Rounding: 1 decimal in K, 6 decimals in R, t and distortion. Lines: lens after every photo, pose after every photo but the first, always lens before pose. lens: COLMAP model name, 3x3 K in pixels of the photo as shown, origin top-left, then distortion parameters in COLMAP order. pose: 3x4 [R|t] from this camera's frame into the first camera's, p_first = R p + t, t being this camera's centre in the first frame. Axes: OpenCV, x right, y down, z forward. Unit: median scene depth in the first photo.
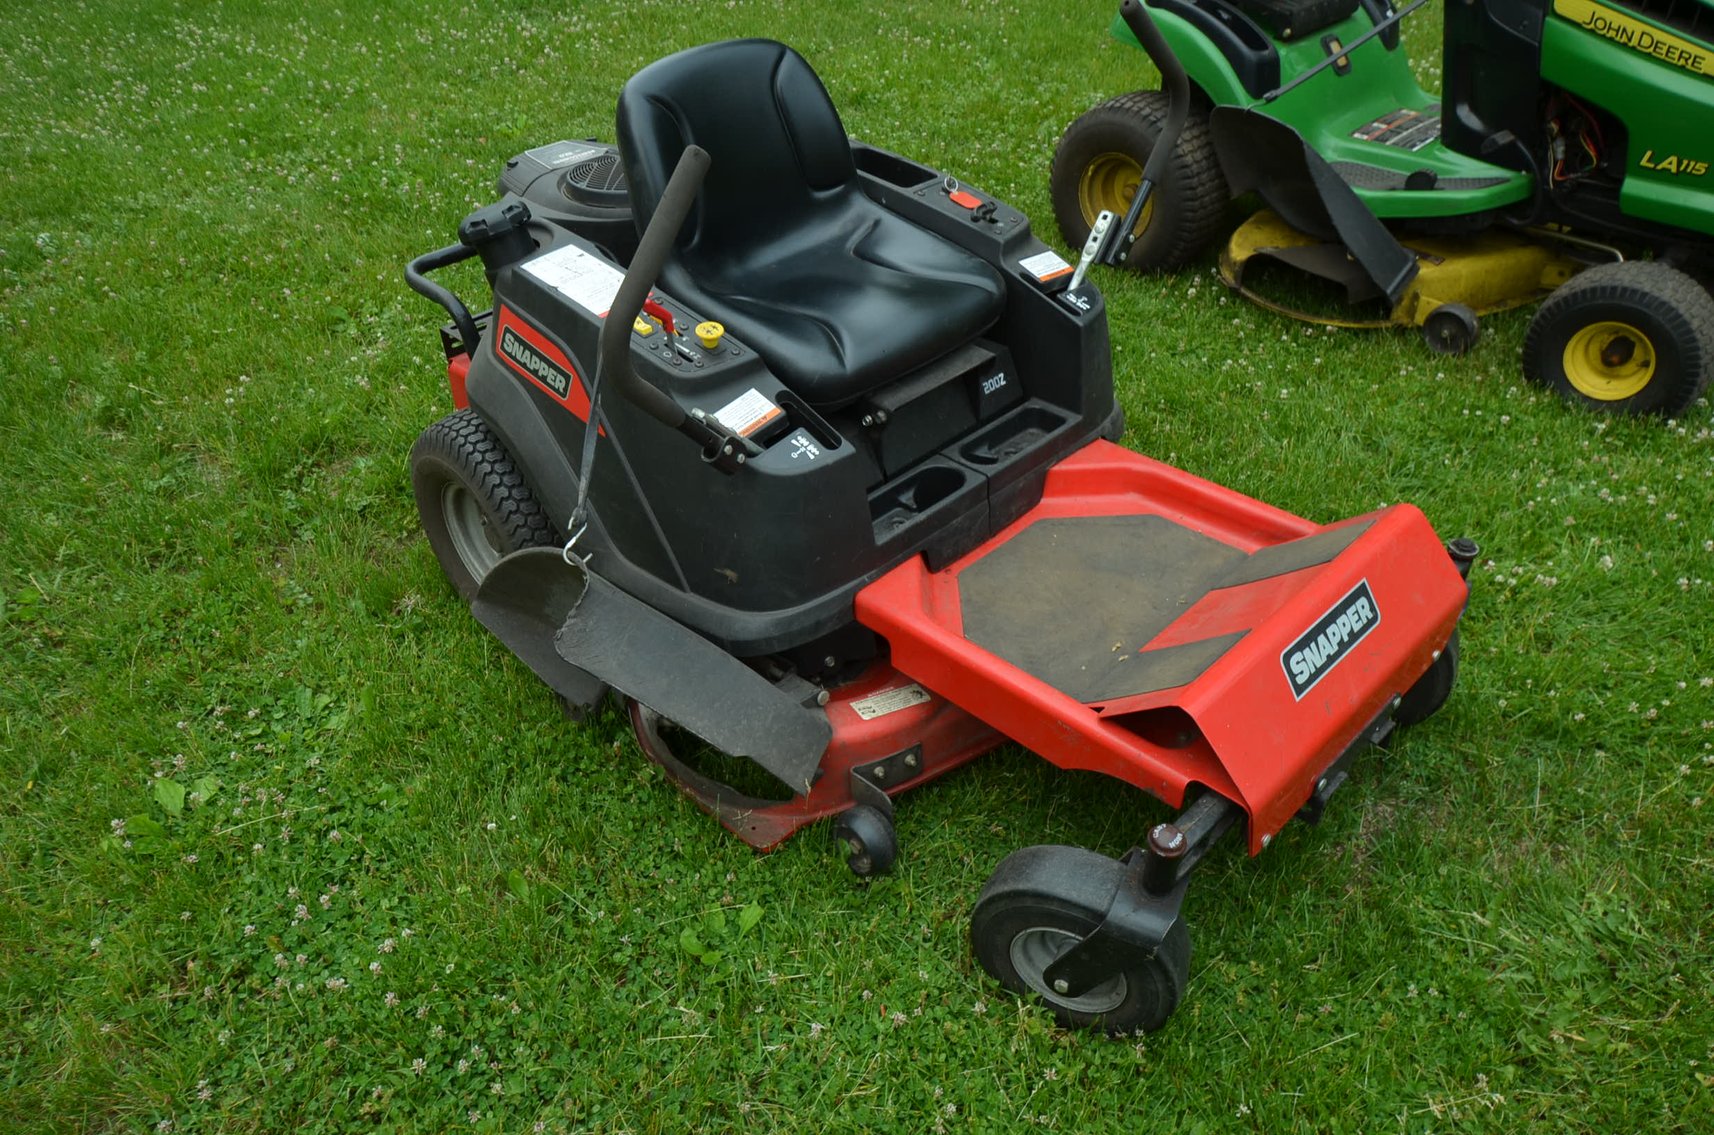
lens RADIAL K [[1220.9, 0, 860.0], [0, 1220.9, 608.5], [0, 0, 1]] dist [0.014090, -0.007155]
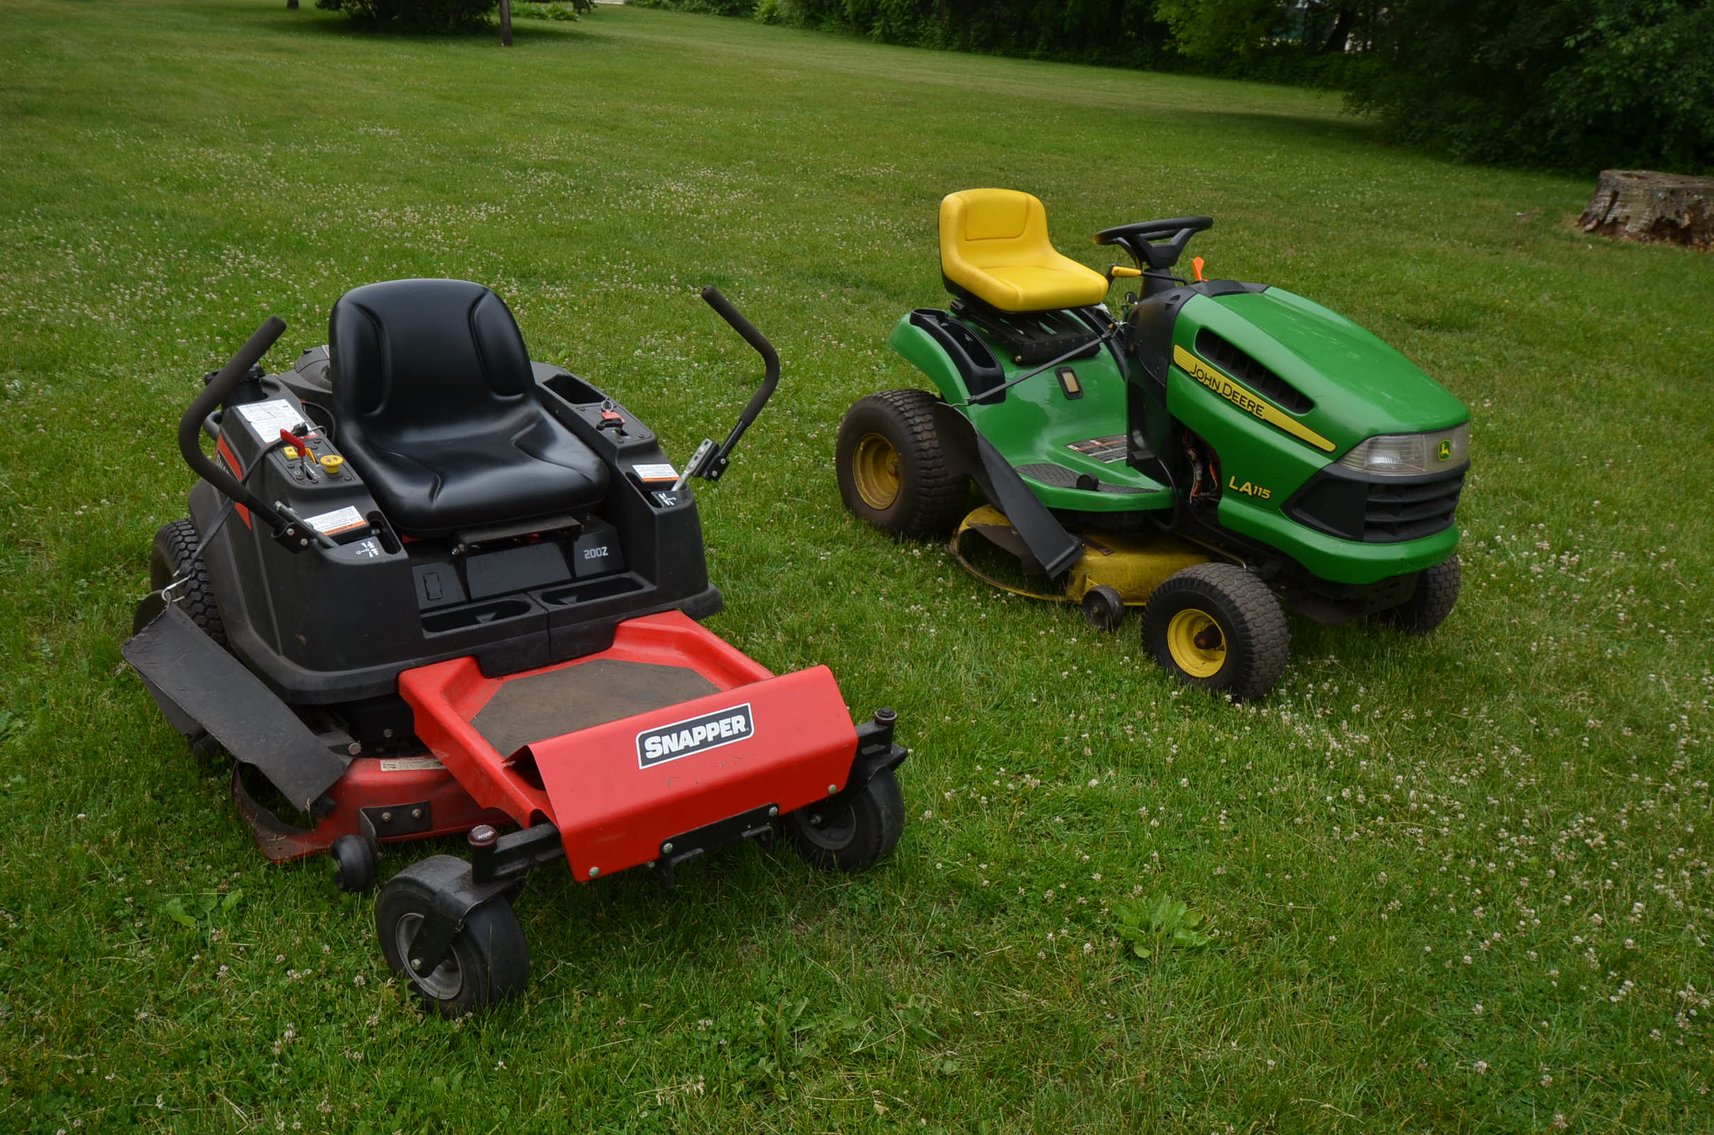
lens RADIAL K [[1331.7, 0, 860.7], [0, 1331.7, 607.7], [0, 0, 1]] dist [0.023108, -0.008072]
pose [[0.985930, 0.148953, -0.075866, 0.524154], [-0.163283, 0.955348, -0.246270, 0.174459], [0.035796, 0.255193, 0.966227, -0.322249]]
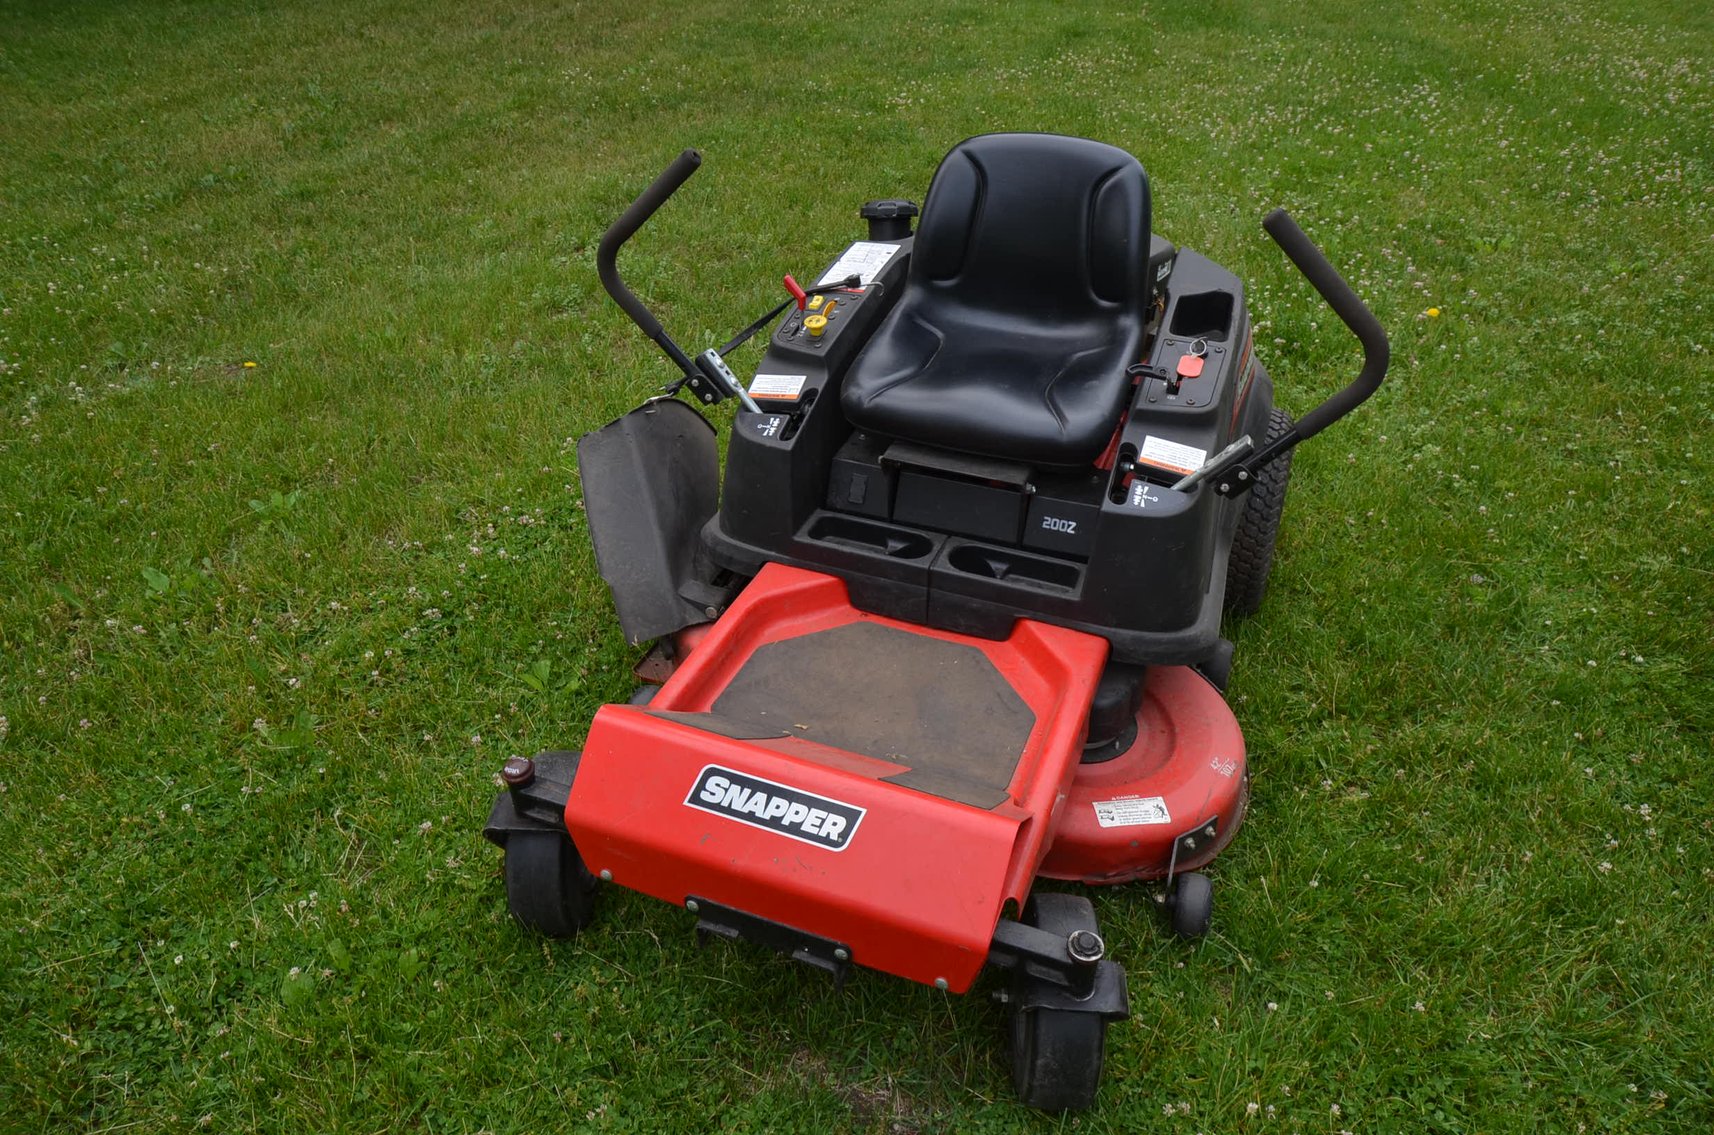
lens RADIAL K [[1136.4, 0, 859.2], [0, 1136.4, 592.8], [0, 0, 1]] dist [0.017670, -0.027134]
pose [[0.397574, 0.563497, -0.724159, 0.791184], [-0.579741, 0.765994, 0.277764, -0.324118], [0.711221, 0.309393, 0.631221, 0.343916]]
